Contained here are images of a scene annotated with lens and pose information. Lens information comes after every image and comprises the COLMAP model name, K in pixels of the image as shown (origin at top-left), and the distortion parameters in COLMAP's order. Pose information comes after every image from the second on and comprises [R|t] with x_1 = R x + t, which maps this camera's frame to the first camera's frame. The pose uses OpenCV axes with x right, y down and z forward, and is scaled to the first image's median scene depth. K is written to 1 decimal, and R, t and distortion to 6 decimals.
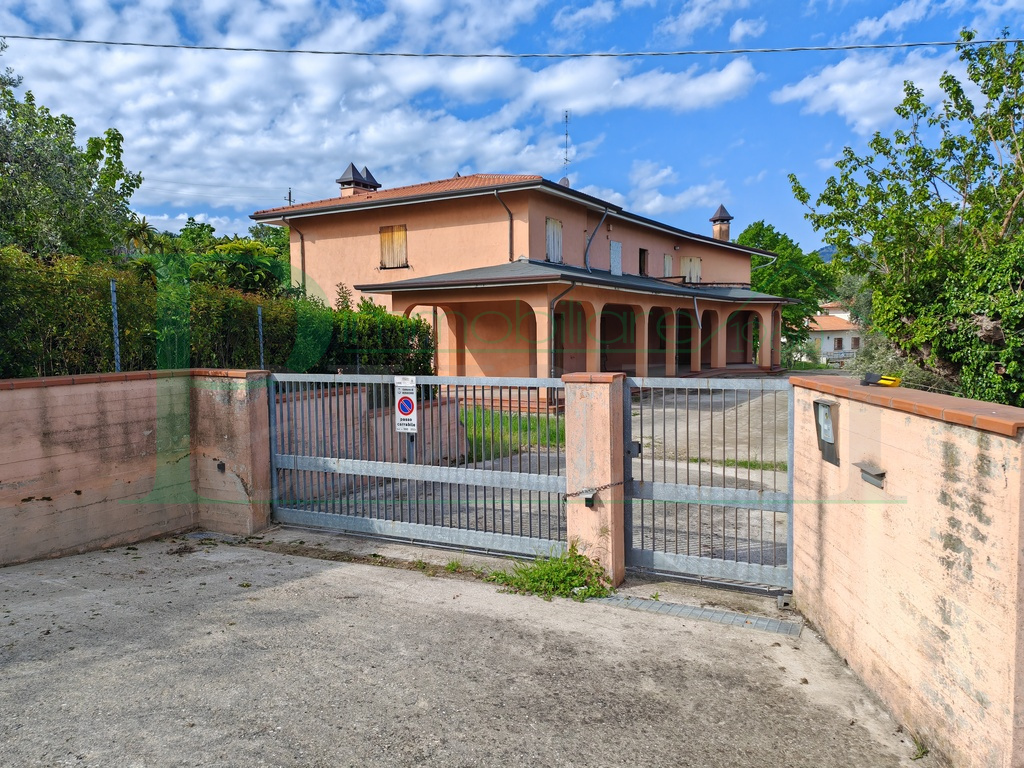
lens RADIAL K [[742.9, 0, 507.1], [0, 742.9, 383.0], [0, 0, 1]] dist [0.089784, -0.074582]
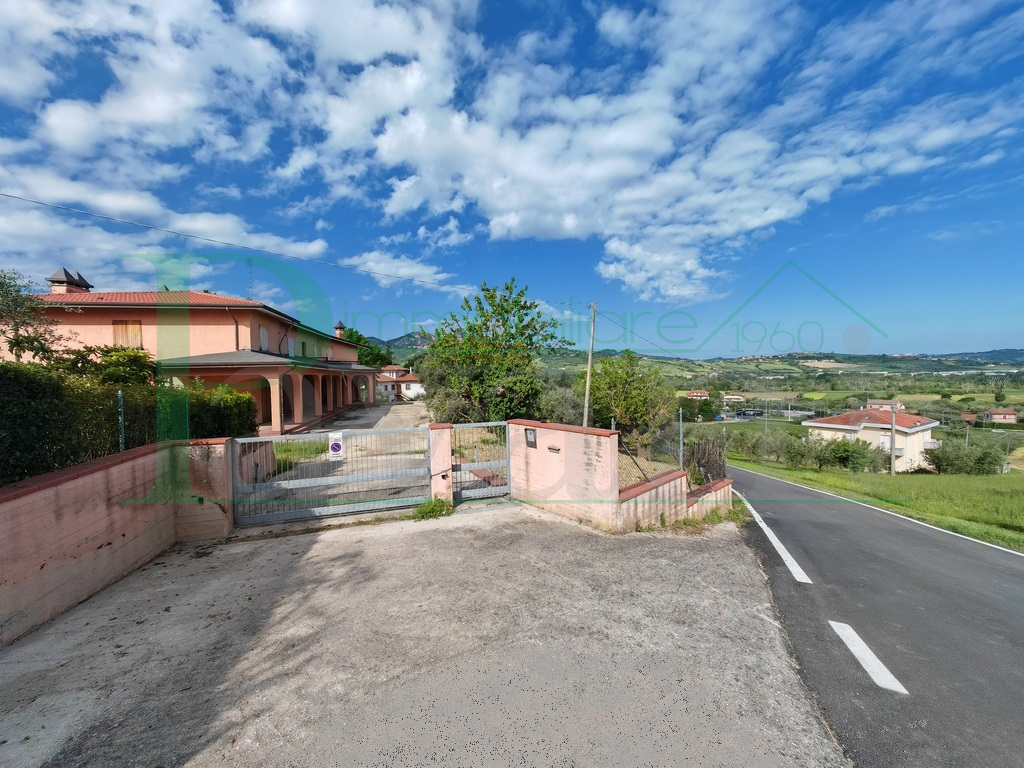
lens RADIAL K [[384.9, 0, 511.0], [0, 384.9, 384.8], [0, 0, 1]] dist [0.002515, 0.000264]
pose [[0.723118, -0.022900, 0.690345, -0.468388], [0.061481, 0.997617, -0.031307, -0.070792], [-0.687983, 0.065081, 0.722803, -0.081032]]
